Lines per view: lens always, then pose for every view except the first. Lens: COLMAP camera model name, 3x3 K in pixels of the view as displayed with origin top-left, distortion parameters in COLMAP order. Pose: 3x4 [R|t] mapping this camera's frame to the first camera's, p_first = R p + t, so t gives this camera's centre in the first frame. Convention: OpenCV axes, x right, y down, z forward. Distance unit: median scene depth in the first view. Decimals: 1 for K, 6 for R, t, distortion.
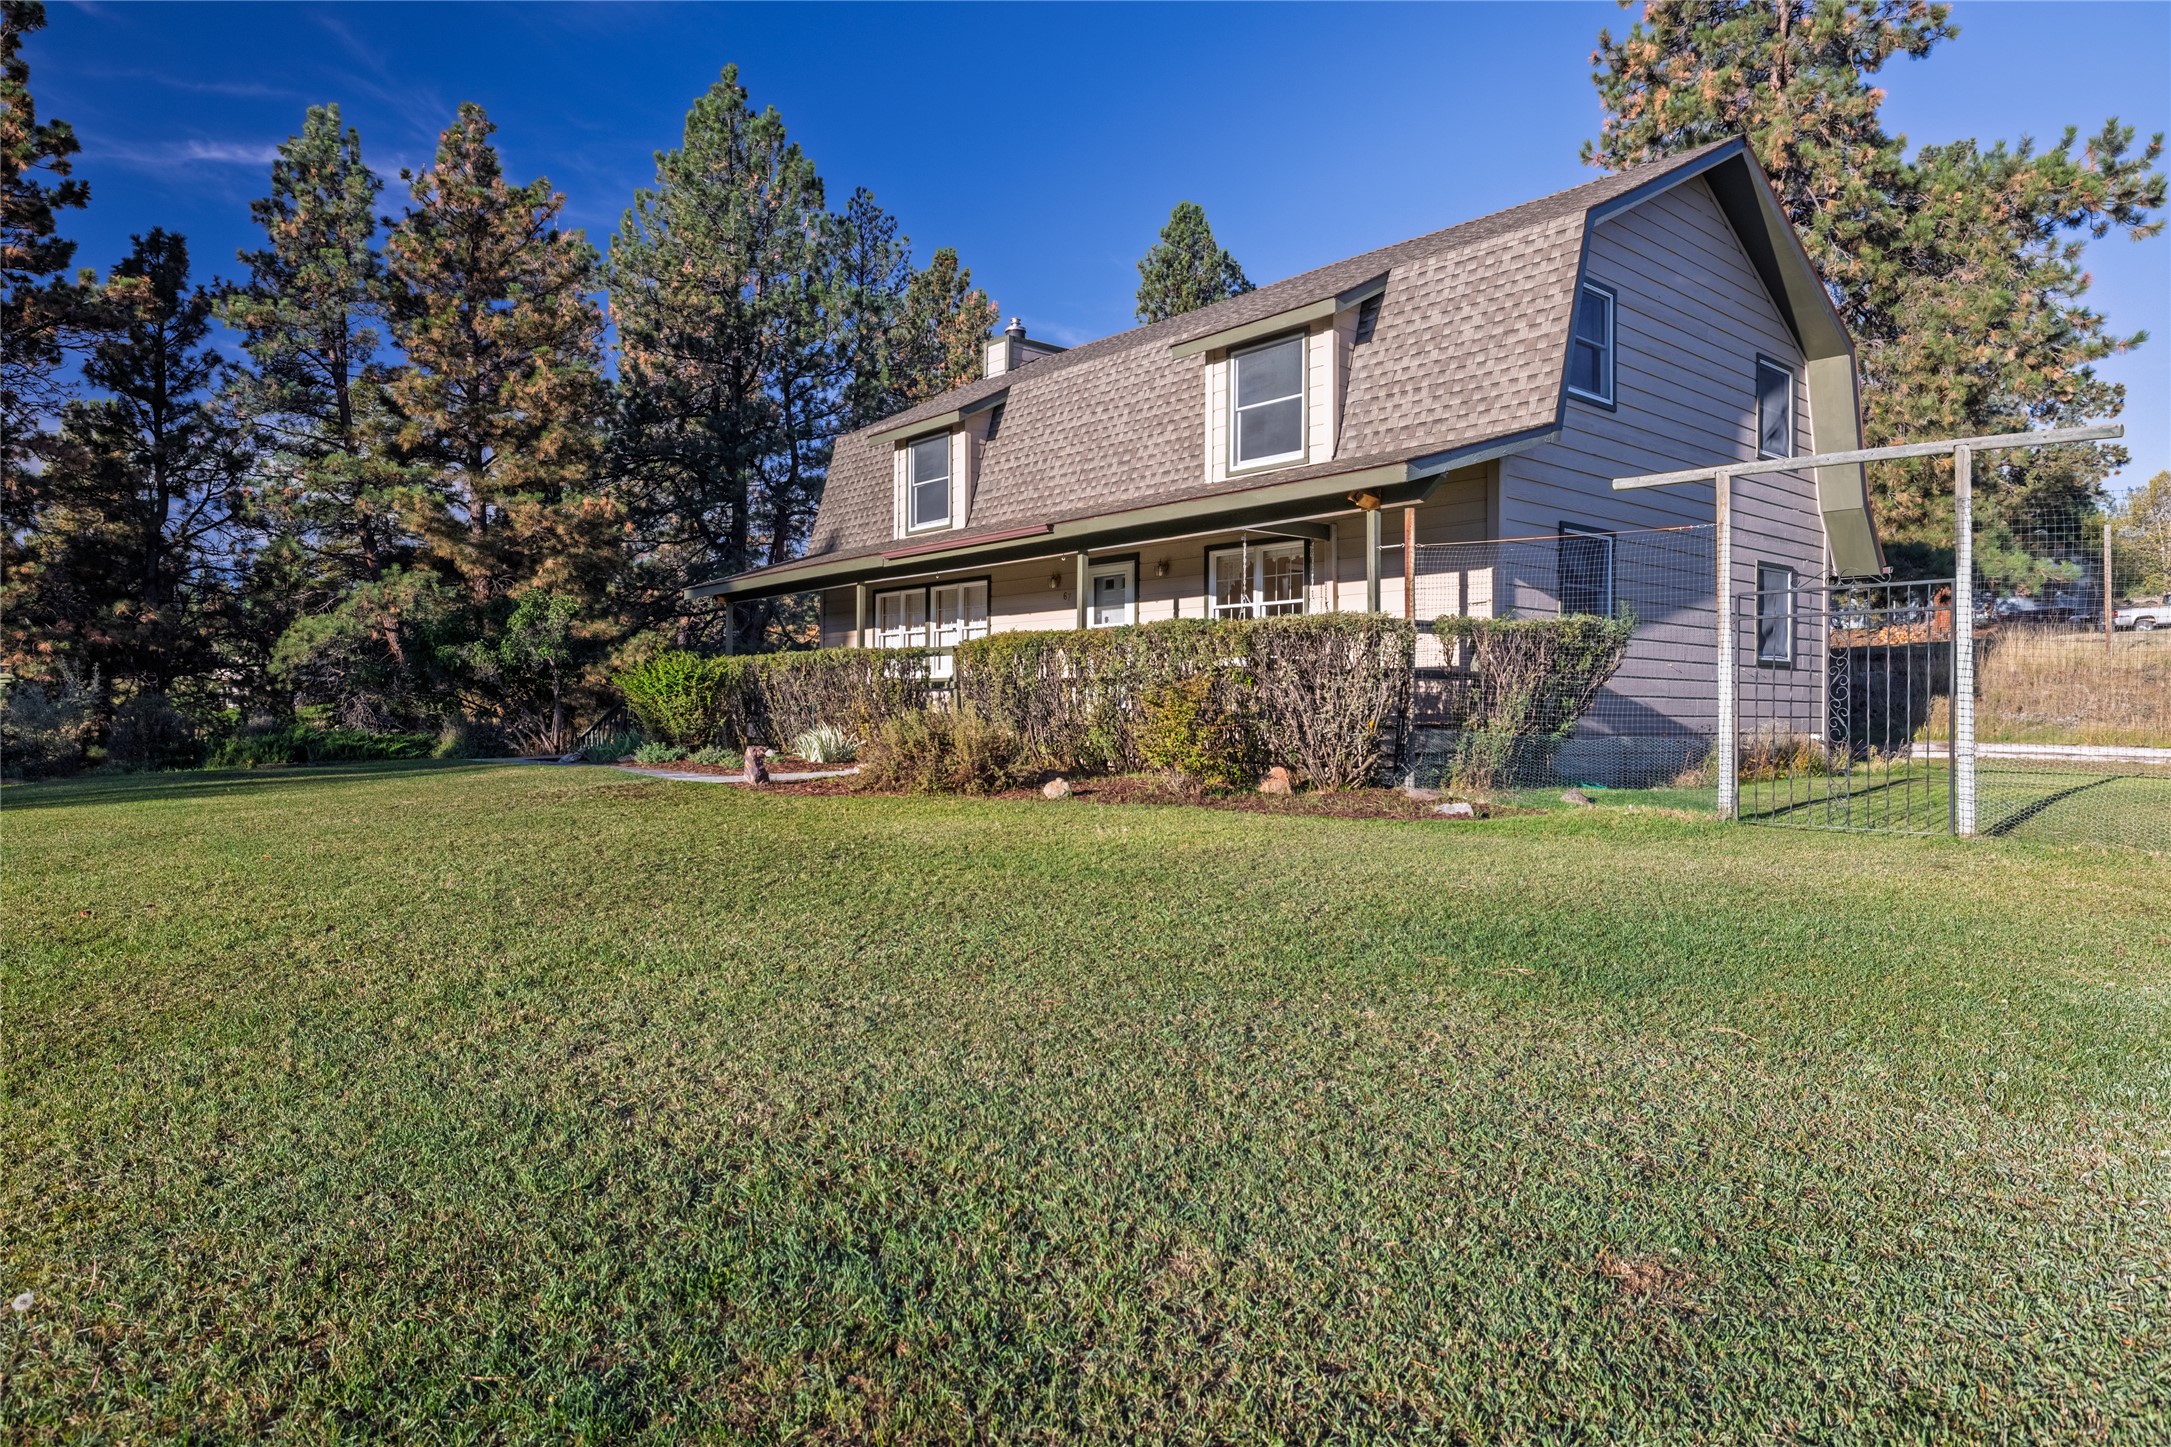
lens RADIAL K [[1321.8, 0, 1084.9], [0, 1321.8, 713.7], [0, 0, 1]] dist [0.003942, -0.001018]
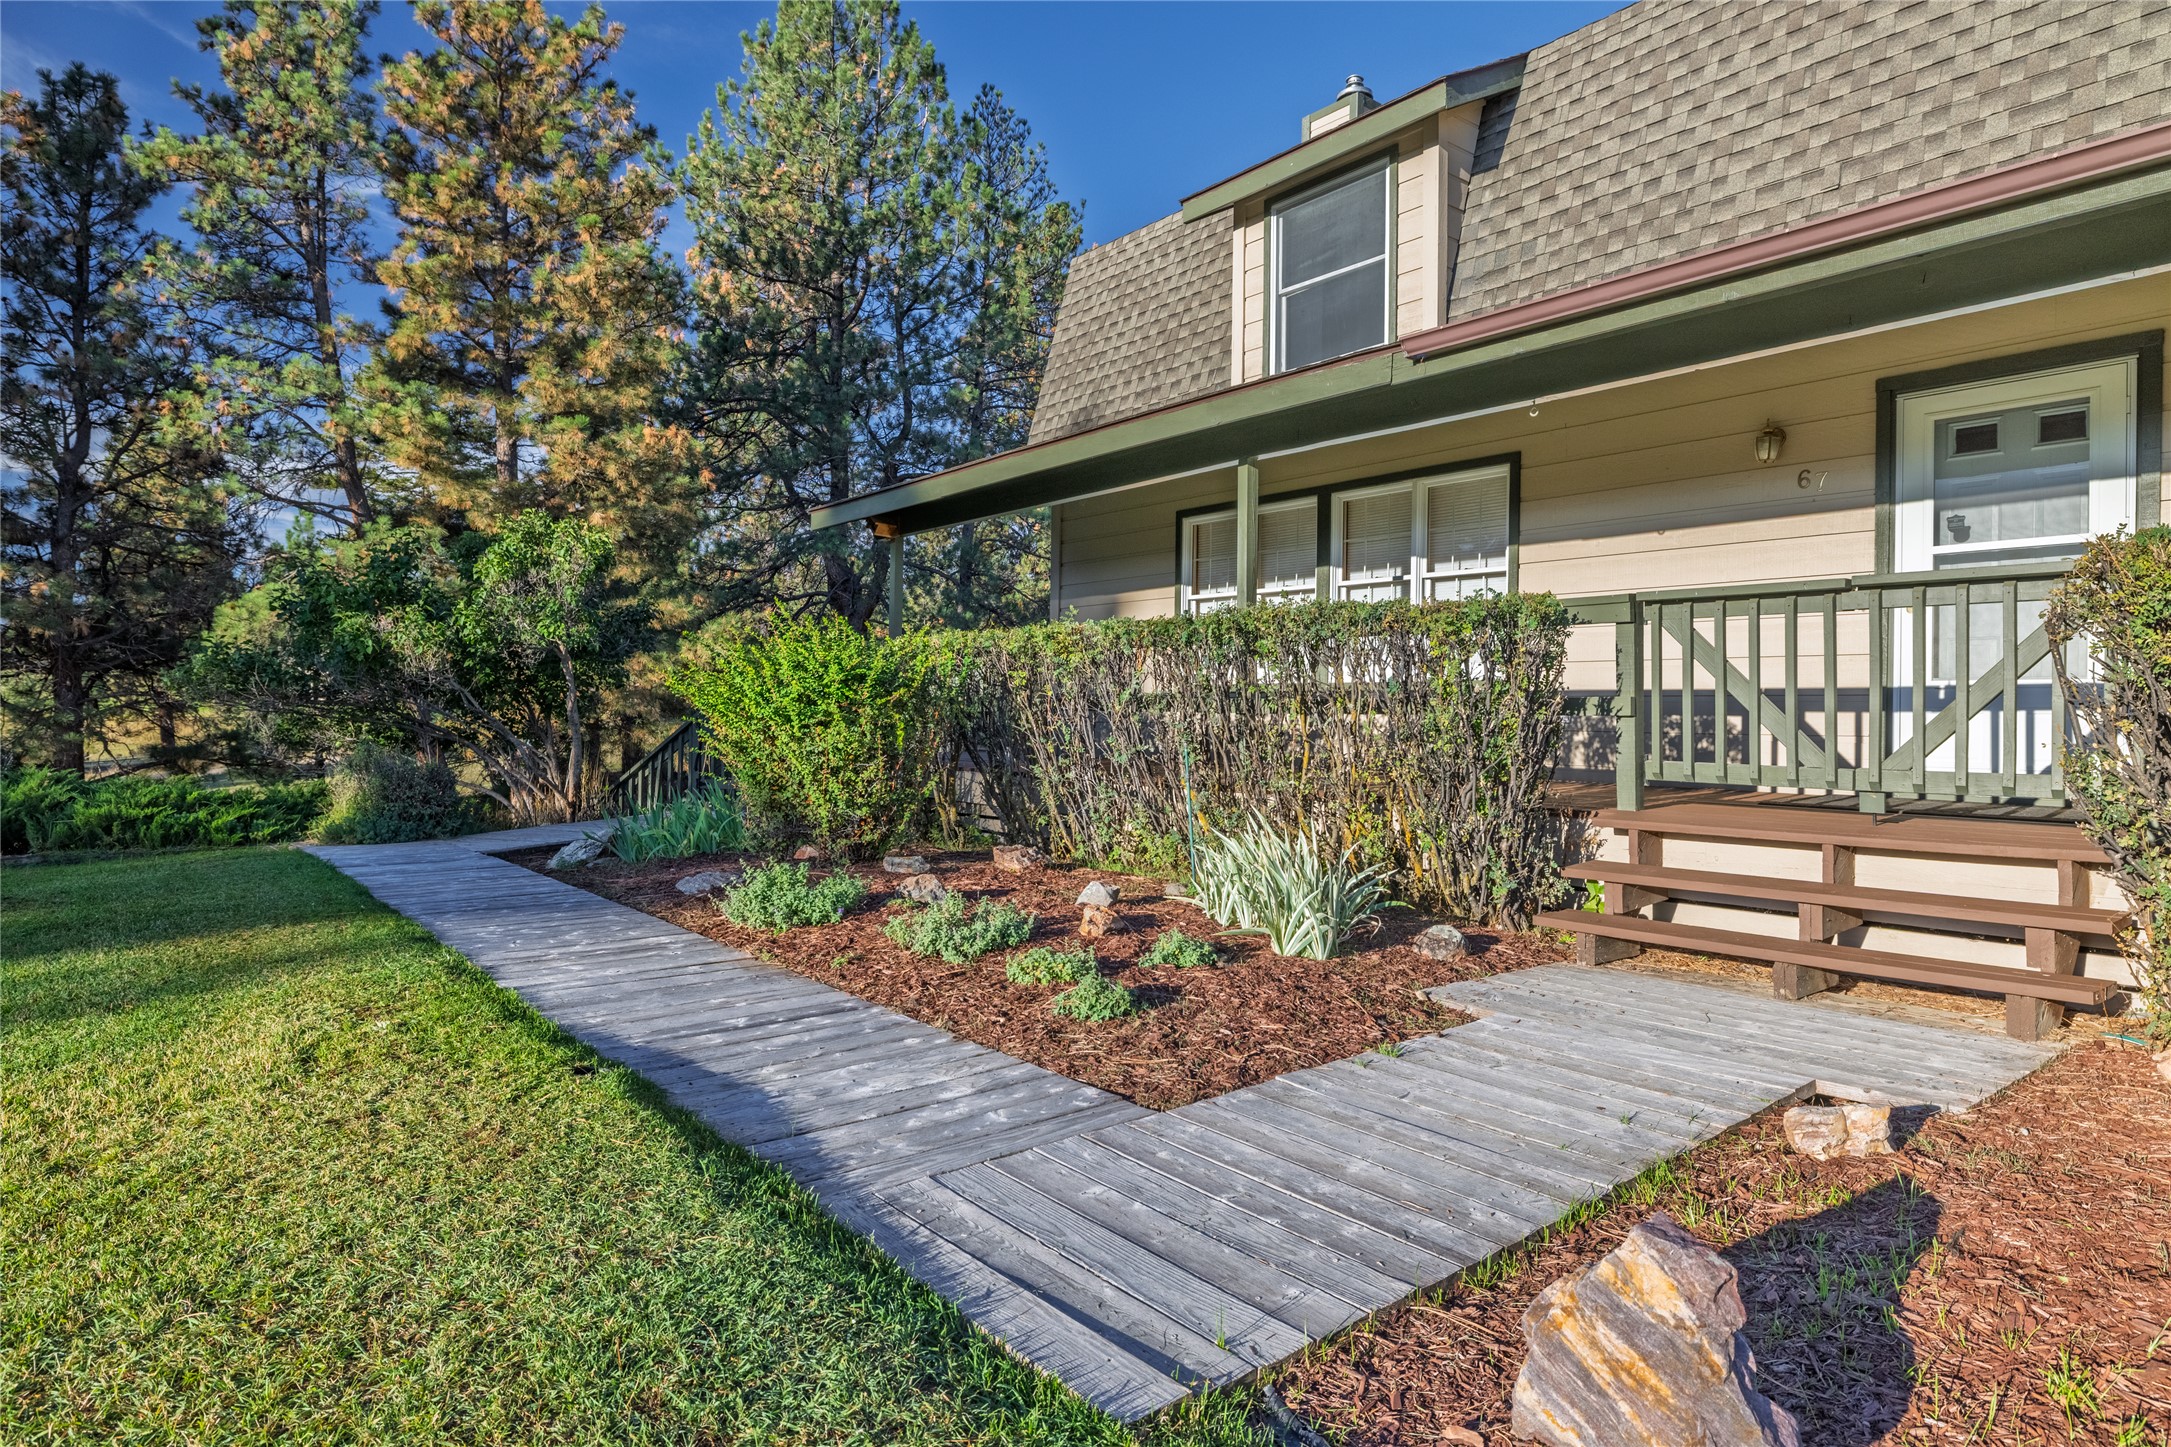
lens RADIAL K [[1235.4, 0, 1088.5], [0, 1235.4, 721.3], [0, 0, 1]] dist [-0.000565, 0.000907]
pose [[0.999512, 0.008753, -0.029994, -0.112775], [-0.008576, 0.999945, 0.006025, -0.009056], [0.030045, -0.005765, 0.999532, 0.325731]]
